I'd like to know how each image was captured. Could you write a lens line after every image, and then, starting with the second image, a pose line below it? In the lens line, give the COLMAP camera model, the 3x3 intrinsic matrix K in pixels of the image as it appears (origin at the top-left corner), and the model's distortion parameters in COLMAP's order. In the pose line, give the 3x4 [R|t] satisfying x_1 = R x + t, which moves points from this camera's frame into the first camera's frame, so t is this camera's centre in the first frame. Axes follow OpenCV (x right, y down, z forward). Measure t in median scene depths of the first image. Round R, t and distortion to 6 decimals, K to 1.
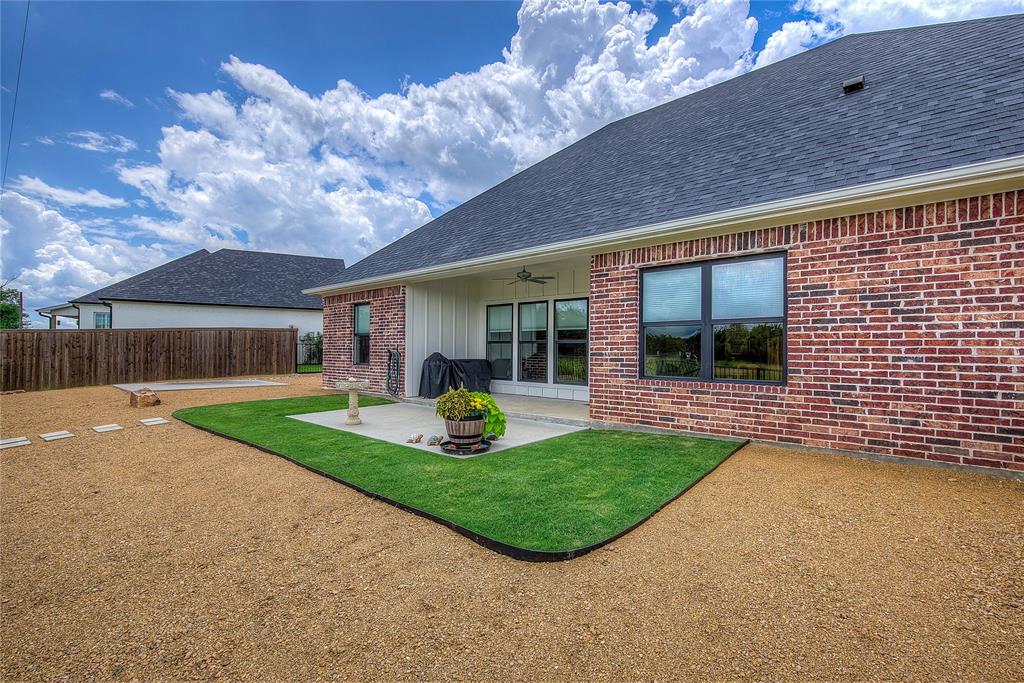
lens RADIAL K [[461.8, 0, 512.2], [0, 461.8, 345.0], [0, 0, 1]] dist [-0.001129, 0.000162]
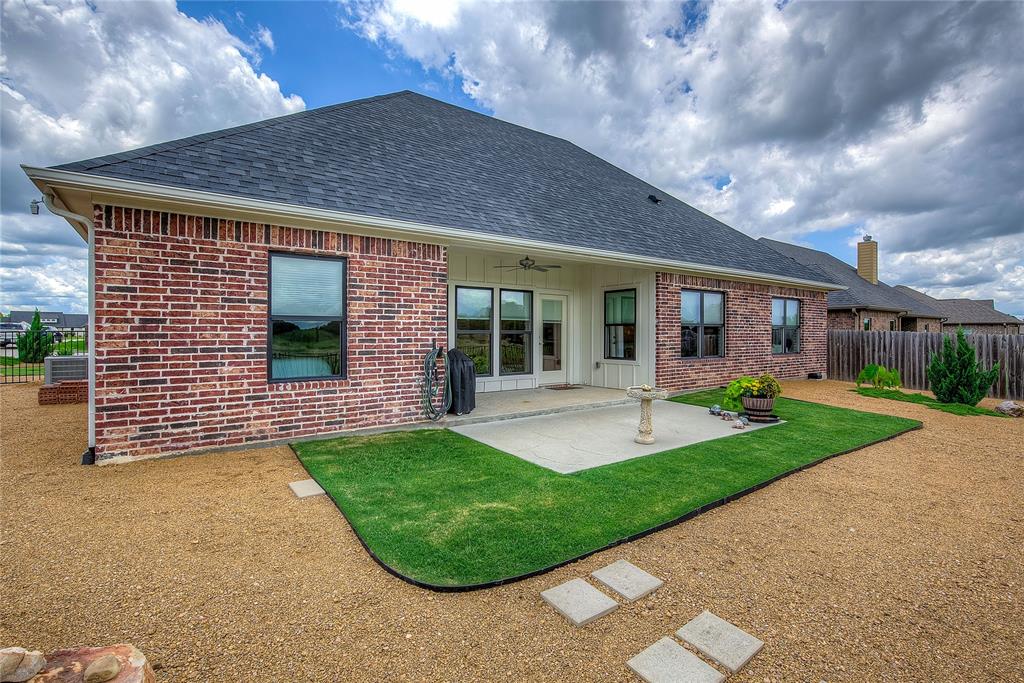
lens RADIAL K [[467.8, 0, 505.1], [0, 467.8, 346.5], [0, 0, 1]] dist [-0.001733, 0.000037]
pose [[0.219008, -0.012037, 0.975649, -0.830055], [0.010339, 0.999896, 0.010016, 0.004186], [-0.975668, 0.007894, 0.219110, 0.751482]]
